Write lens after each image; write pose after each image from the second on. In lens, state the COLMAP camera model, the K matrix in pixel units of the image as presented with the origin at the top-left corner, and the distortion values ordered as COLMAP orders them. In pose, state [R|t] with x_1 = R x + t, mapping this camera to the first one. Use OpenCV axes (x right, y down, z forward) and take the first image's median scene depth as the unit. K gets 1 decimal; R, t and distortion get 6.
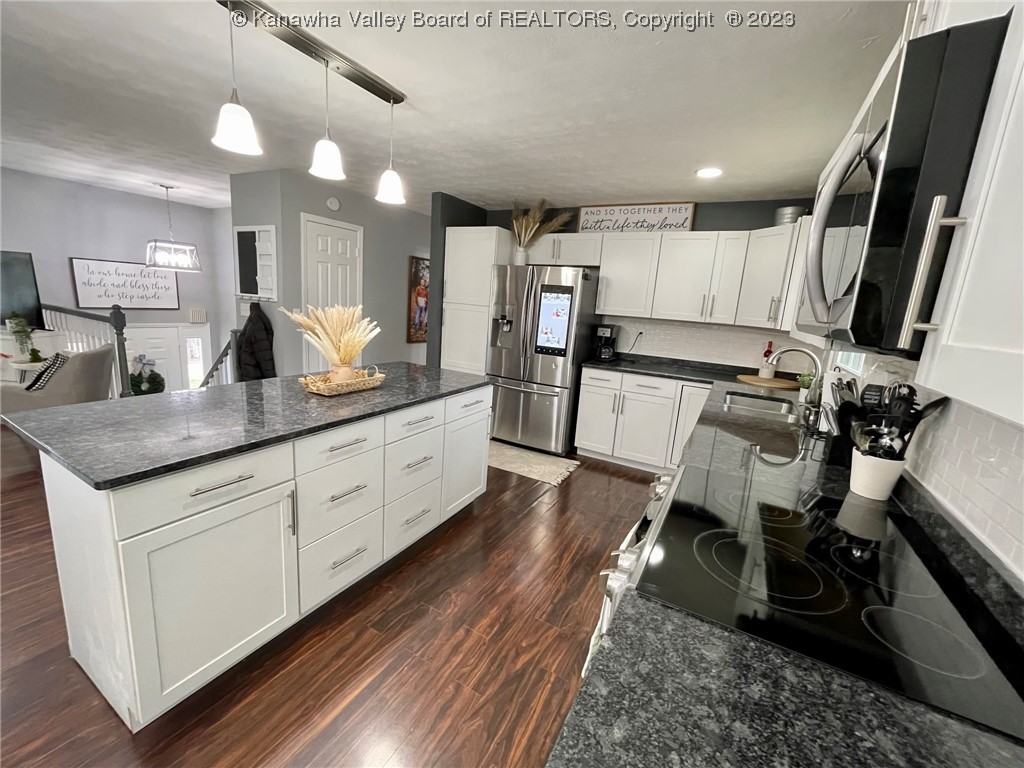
lens RADIAL K [[418.5, 0, 511.3], [0, 418.5, 382.3], [0, 0, 1]] dist [-0.001964, -0.001725]
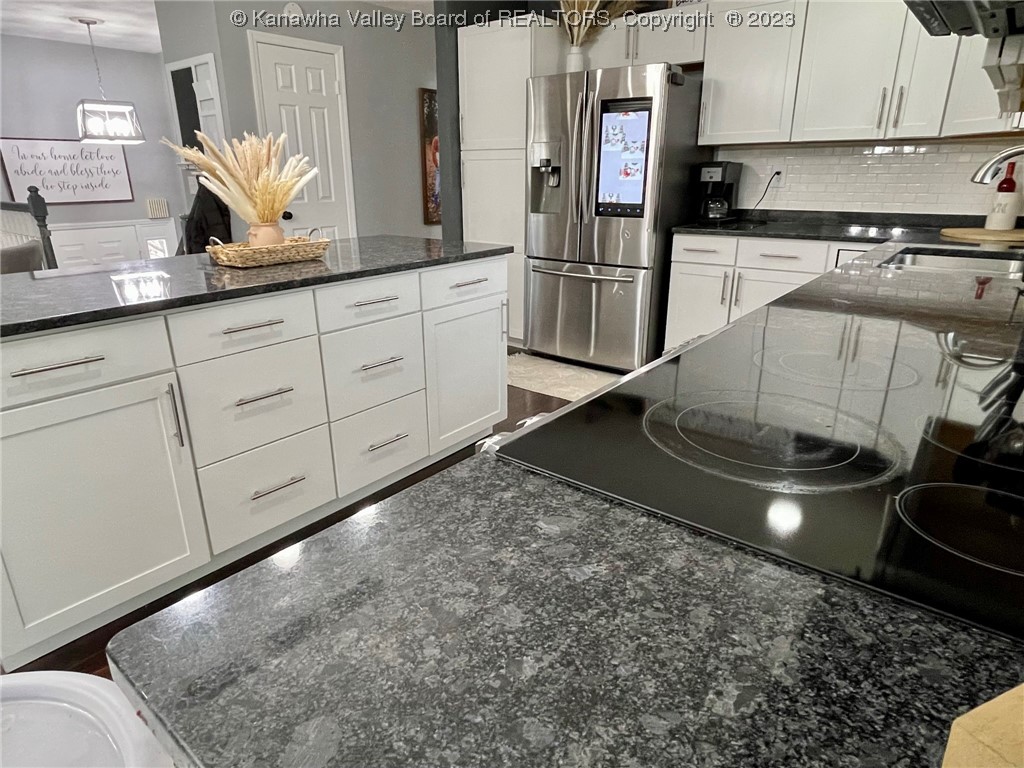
lens RADIAL K [[613.6, 0, 506.2], [0, 613.6, 380.7], [0, 0, 1]] dist [-0.009851, 0.001584]
pose [[0.981172, -0.016798, -0.192402, 0.097717], [0.041085, 0.991563, 0.122946, 0.058779], [0.188713, -0.128536, 0.973584, 0.034365]]
